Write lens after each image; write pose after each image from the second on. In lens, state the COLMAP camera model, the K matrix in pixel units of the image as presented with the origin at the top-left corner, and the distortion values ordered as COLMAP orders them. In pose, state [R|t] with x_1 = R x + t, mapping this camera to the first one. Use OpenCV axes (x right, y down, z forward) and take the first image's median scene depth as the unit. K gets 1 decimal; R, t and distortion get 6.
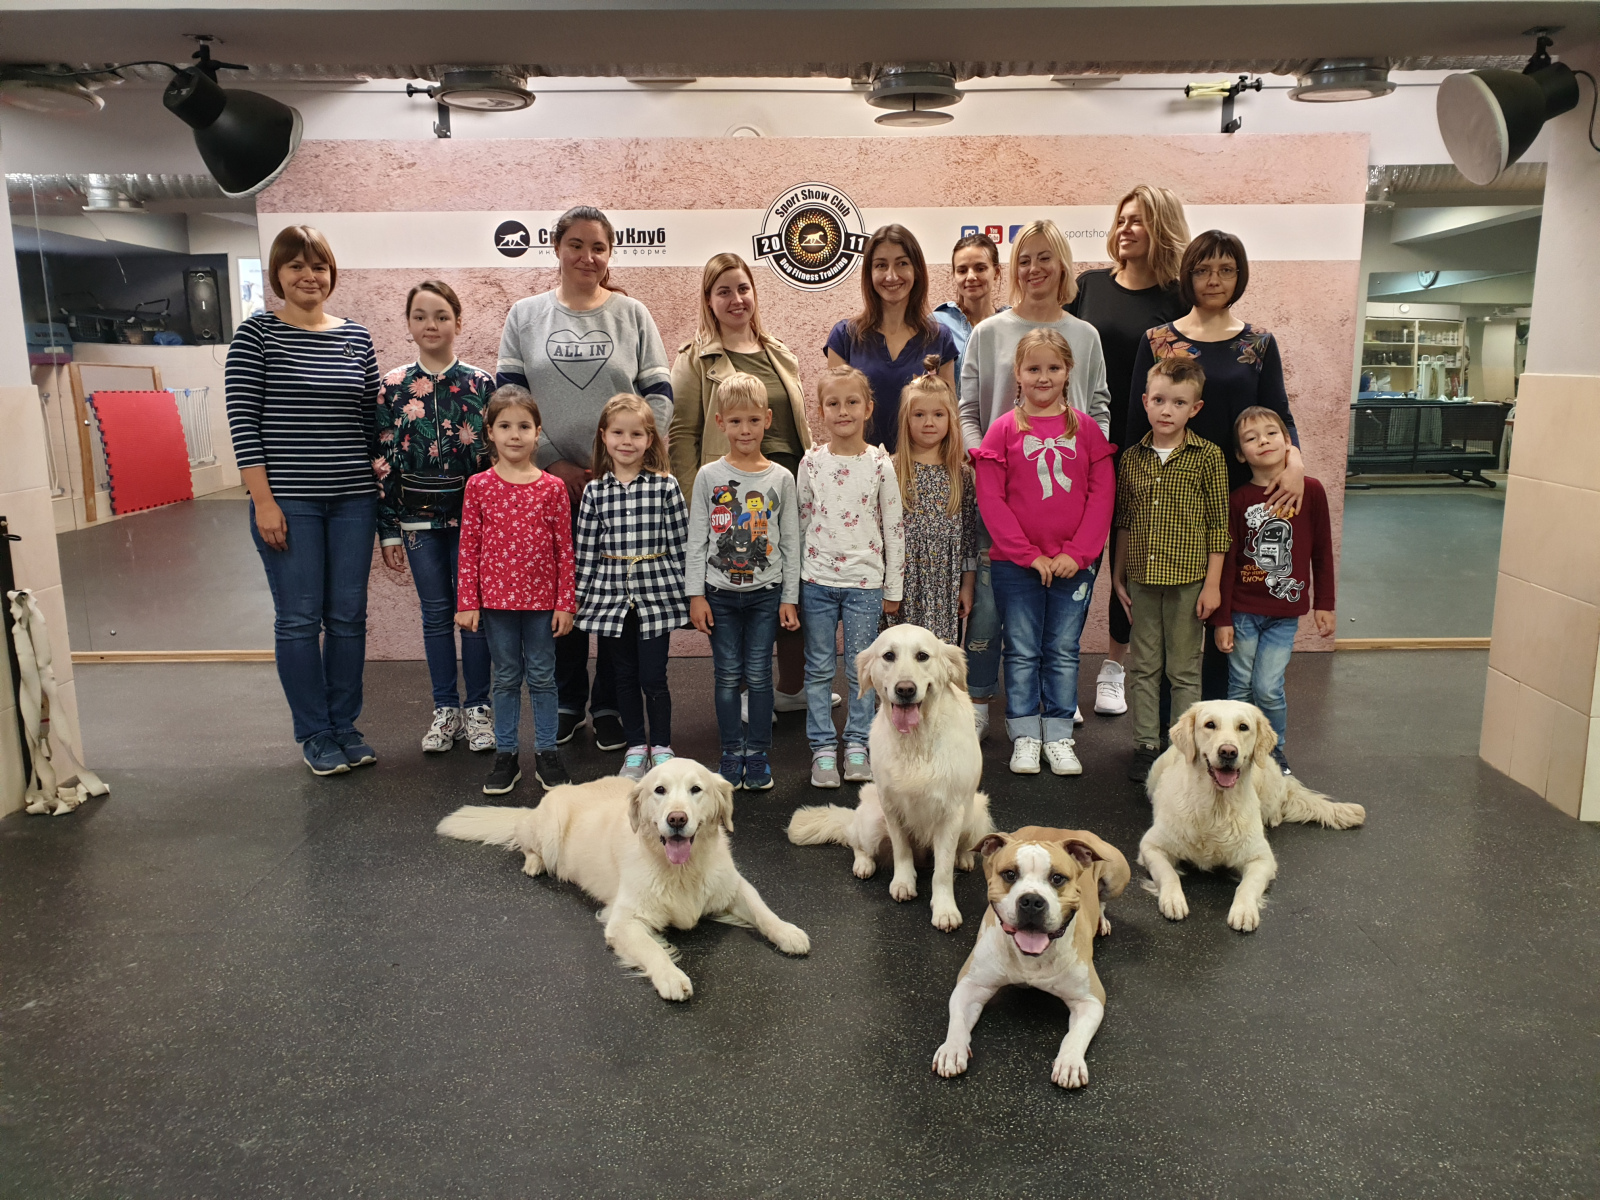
lens RADIAL K [[1210.4, 0, 800.6], [0, 1210.4, 601.2], [0, 0, 1]] dist [-0.011234, 0.011927]
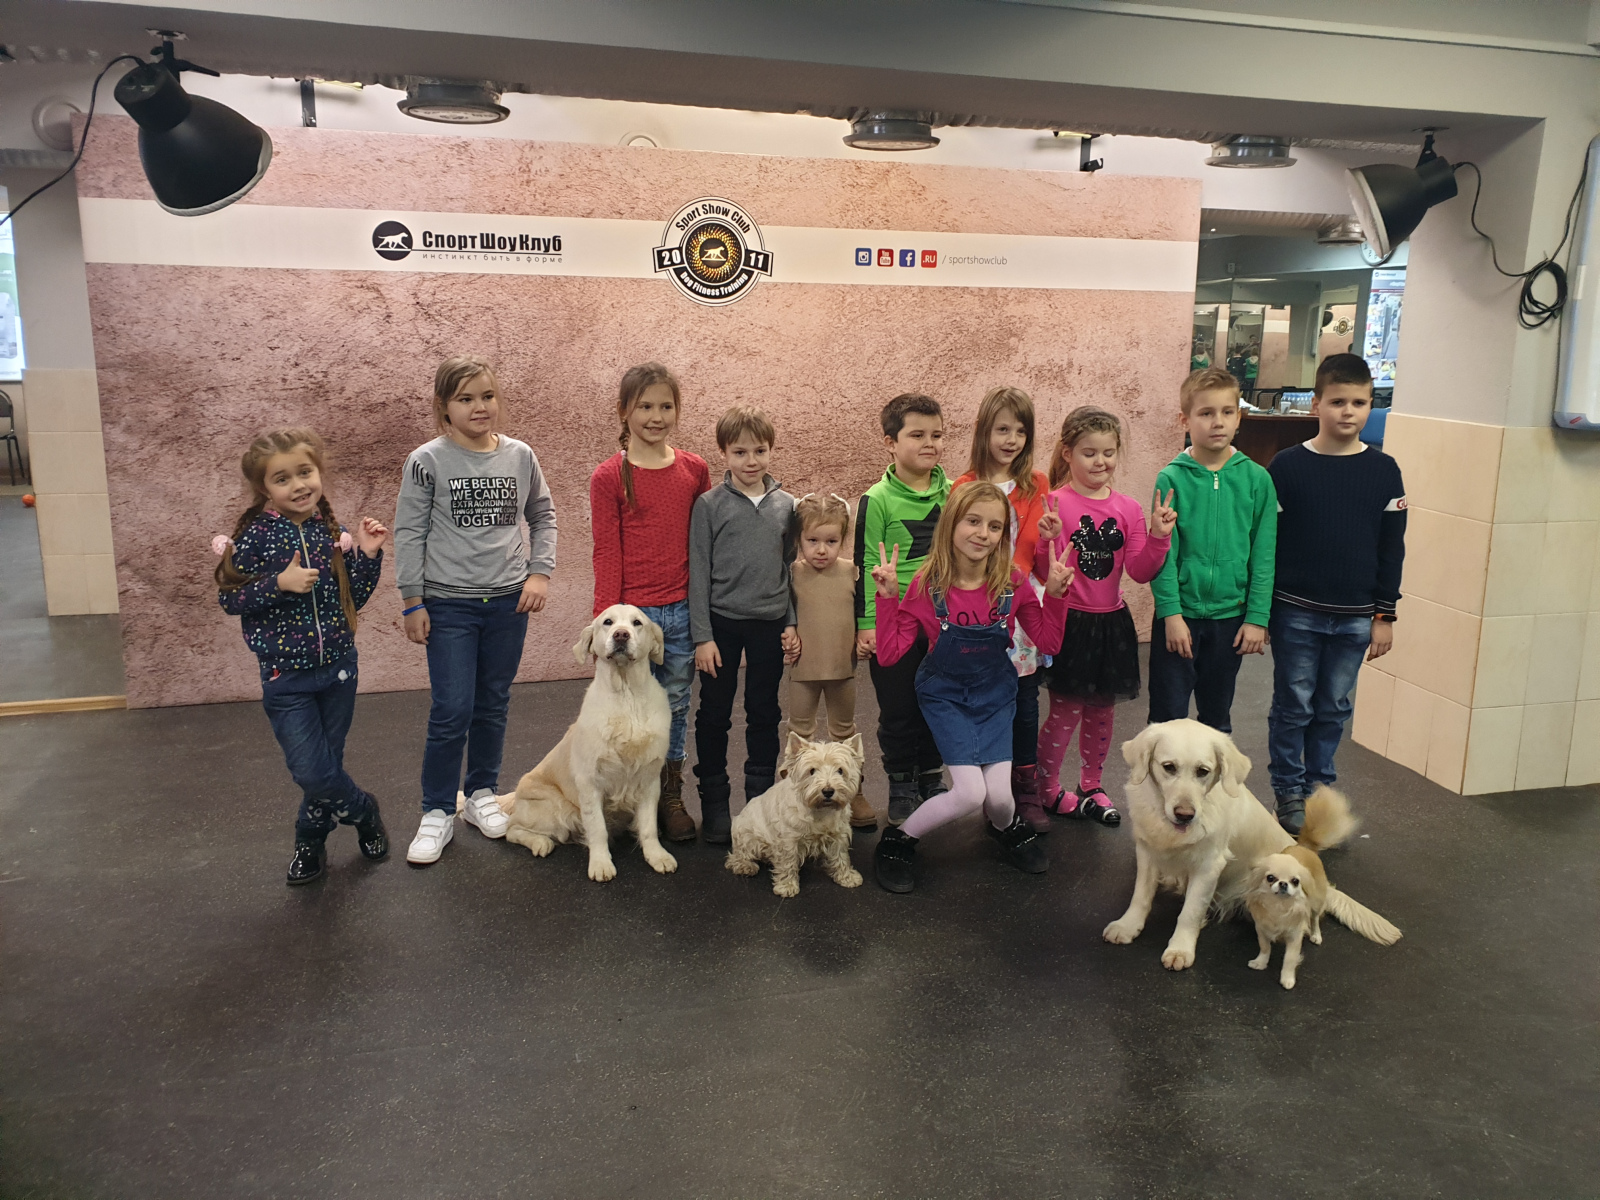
lens RADIAL K [[1210.4, 0, 814.3], [0, 1210.4, 566.0], [0, 0, 1]] dist [-0.011234, 0.011927]
pose [[0.959831, -0.031601, 0.278794, -0.196518], [0.030559, 0.999500, 0.008084, -0.048971], [-0.278910, 0.000761, 0.960317, 0.023028]]
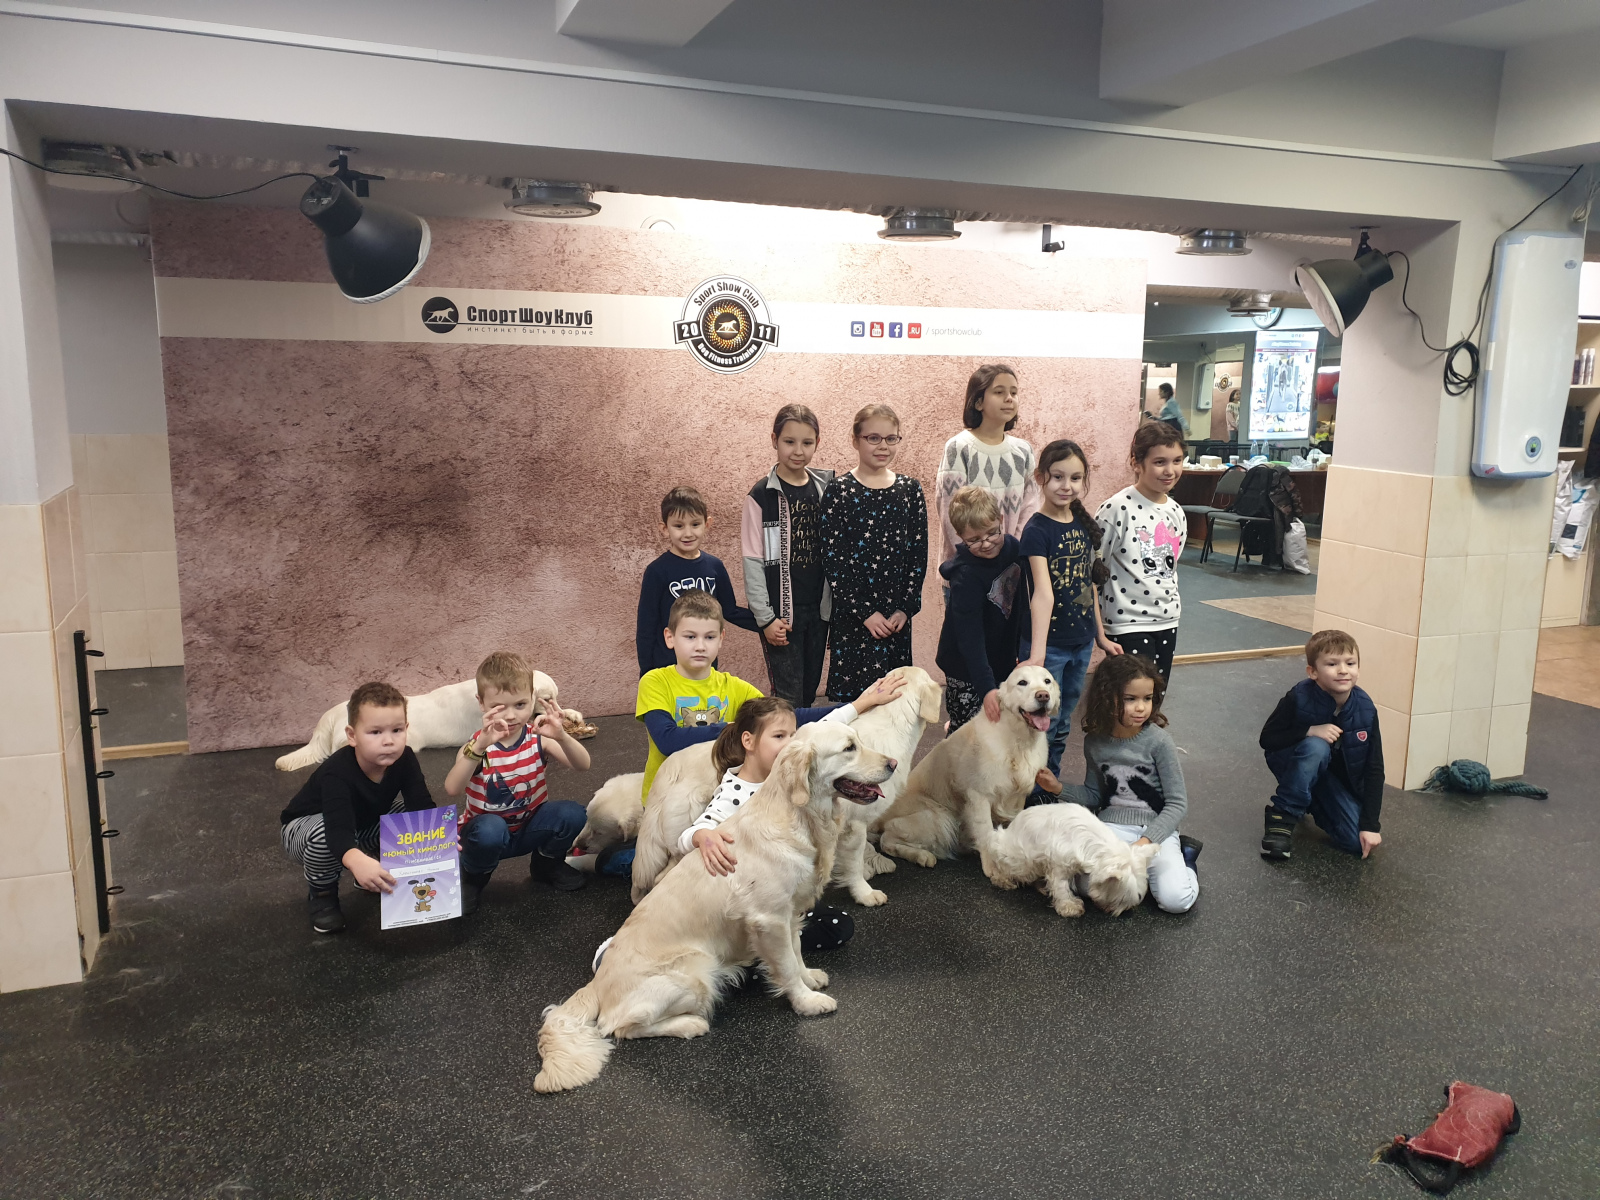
lens RADIAL K [[1210.4, 0, 792.8], [0, 1210.4, 592.4], [0, 0, 1]] dist [-0.011234, 0.011927]
pose [[0.933056, -0.041857, 0.357289, -0.337784], [0.049174, 0.998725, -0.011417, -0.043712], [-0.356355, 0.028222, 0.933924, -0.038616]]
